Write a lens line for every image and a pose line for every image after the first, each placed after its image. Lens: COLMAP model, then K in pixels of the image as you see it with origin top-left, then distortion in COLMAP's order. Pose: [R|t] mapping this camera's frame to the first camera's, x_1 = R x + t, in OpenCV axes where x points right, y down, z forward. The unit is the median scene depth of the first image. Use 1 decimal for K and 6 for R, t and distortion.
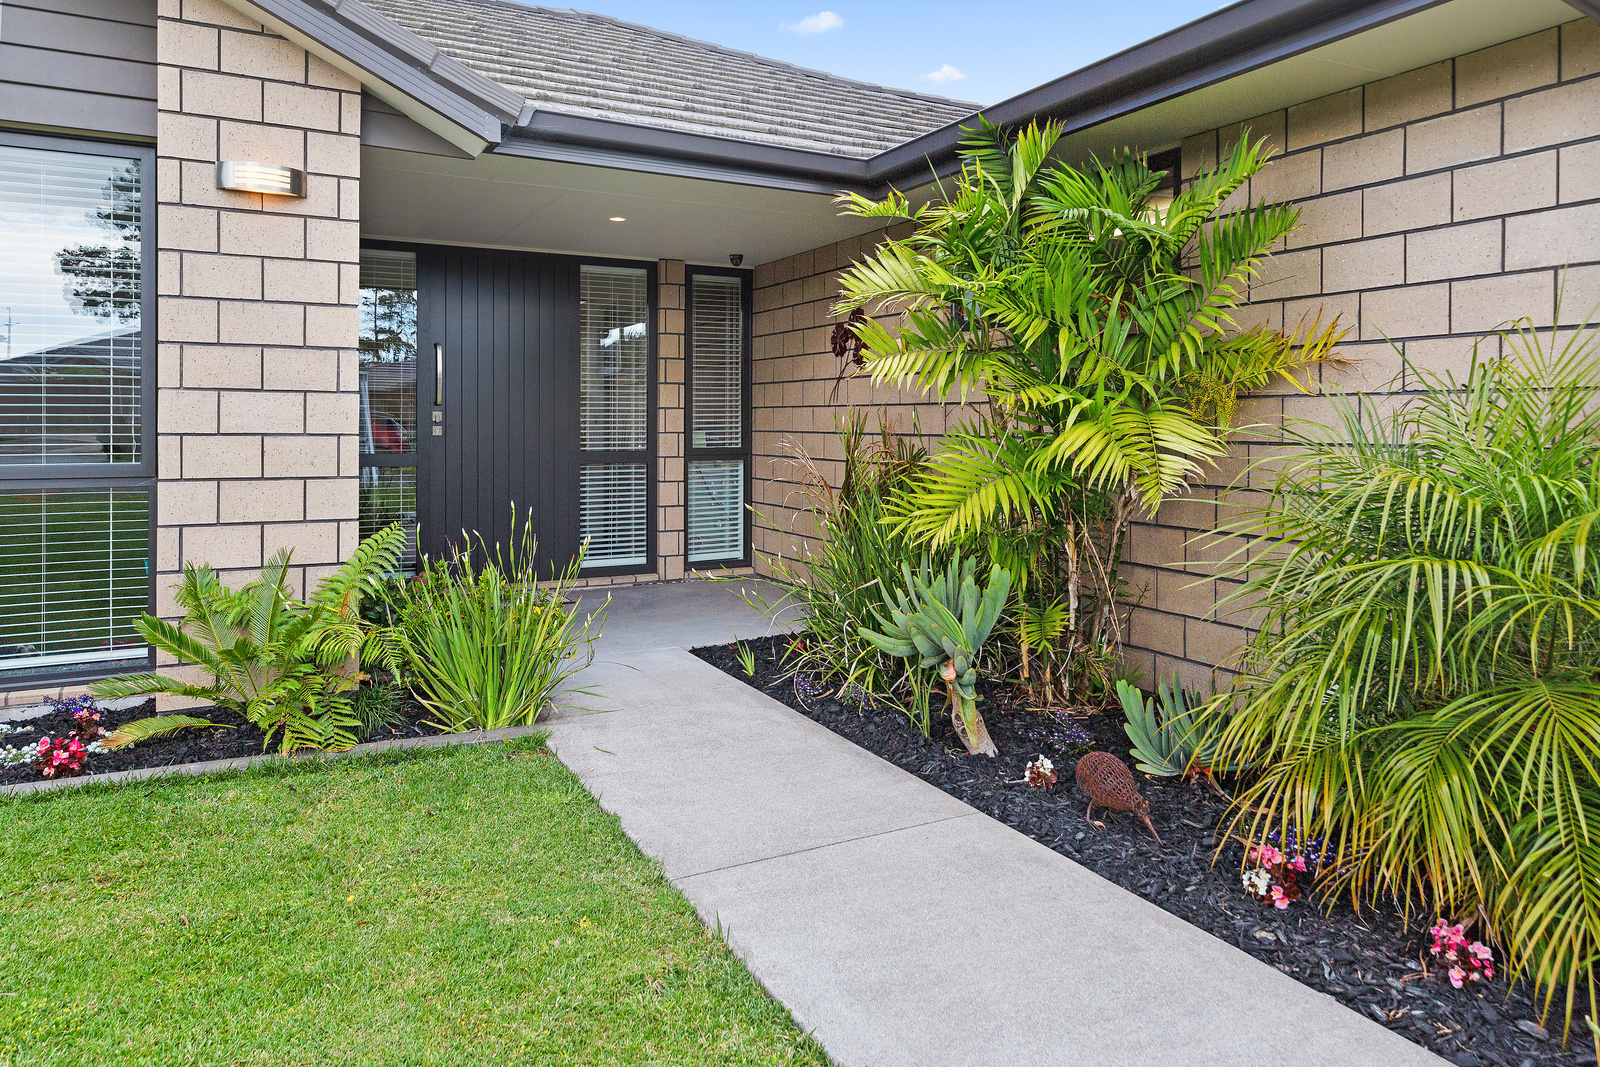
lens RADIAL K [[1071.1, 0, 834.9], [0, 1071.1, 434.3], [0, 0, 1]] dist [0.000912, -0.000553]
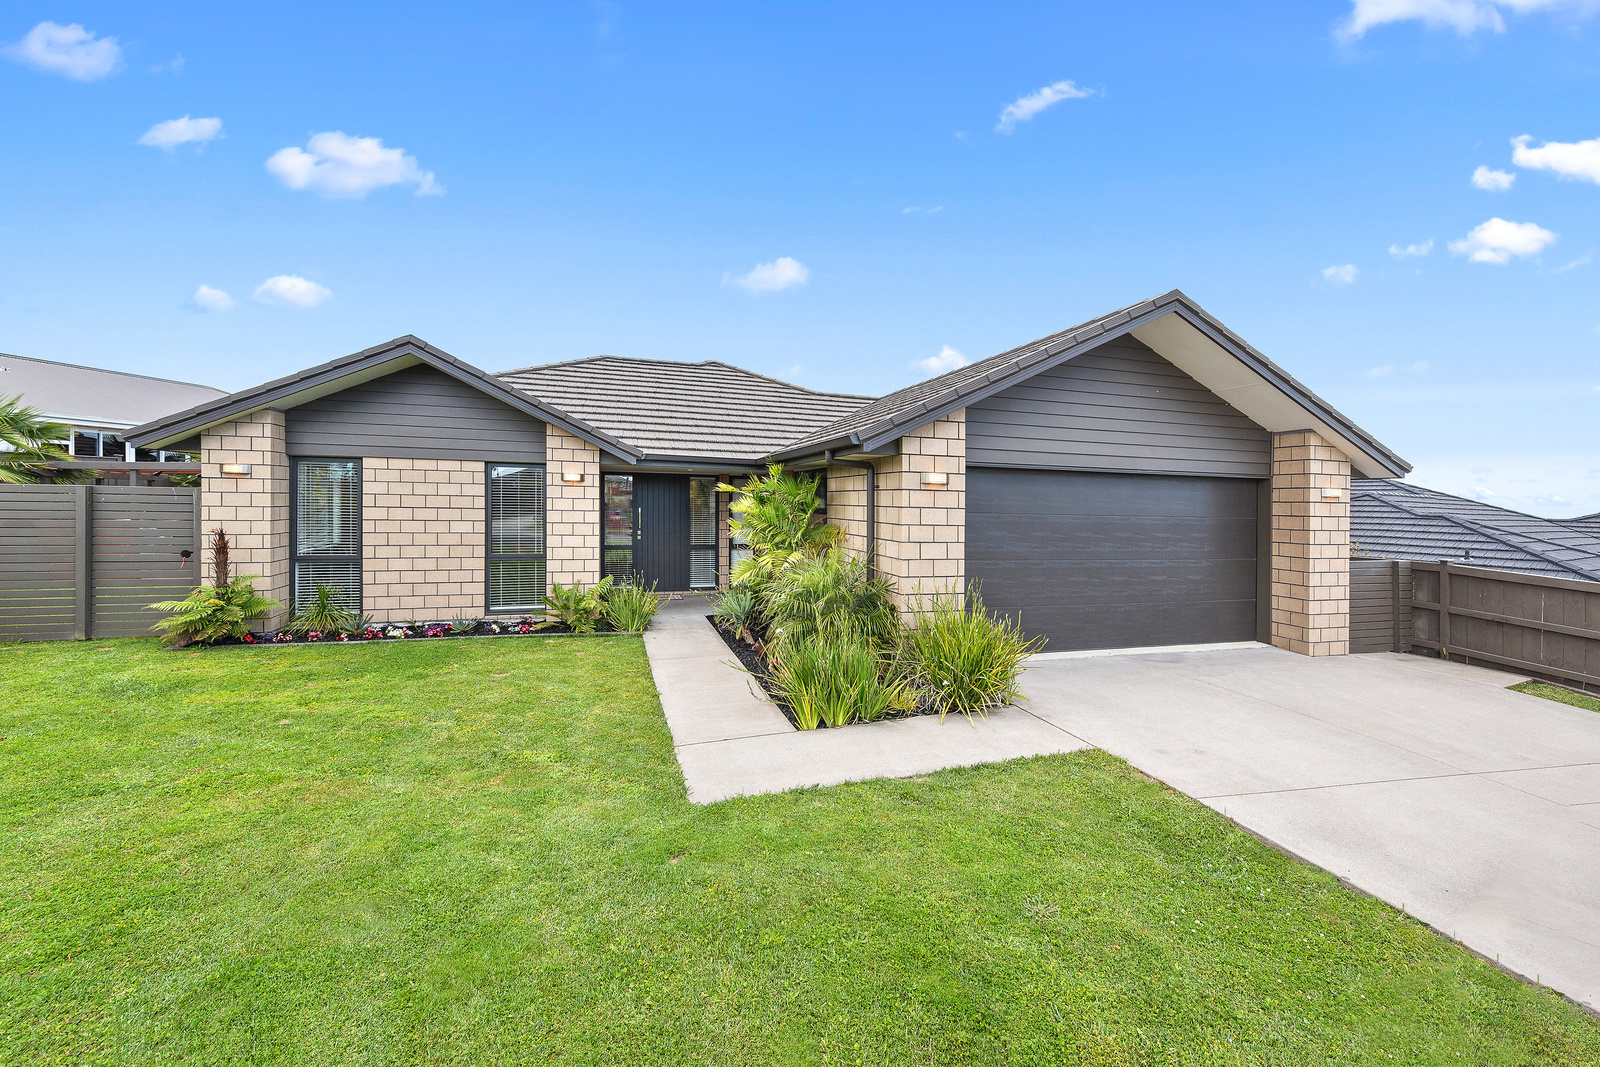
lens RADIAL K [[638.2, 0, 798.9], [0, 638.2, 526.3], [0, 0, 1]] dist [-0.000425, -0.000002]
pose [[0.977338, 0.015610, -0.211106, 0.665877], [-0.010549, 0.999630, 0.025080, -0.133524], [0.211420, -0.022285, 0.977141, -0.943688]]
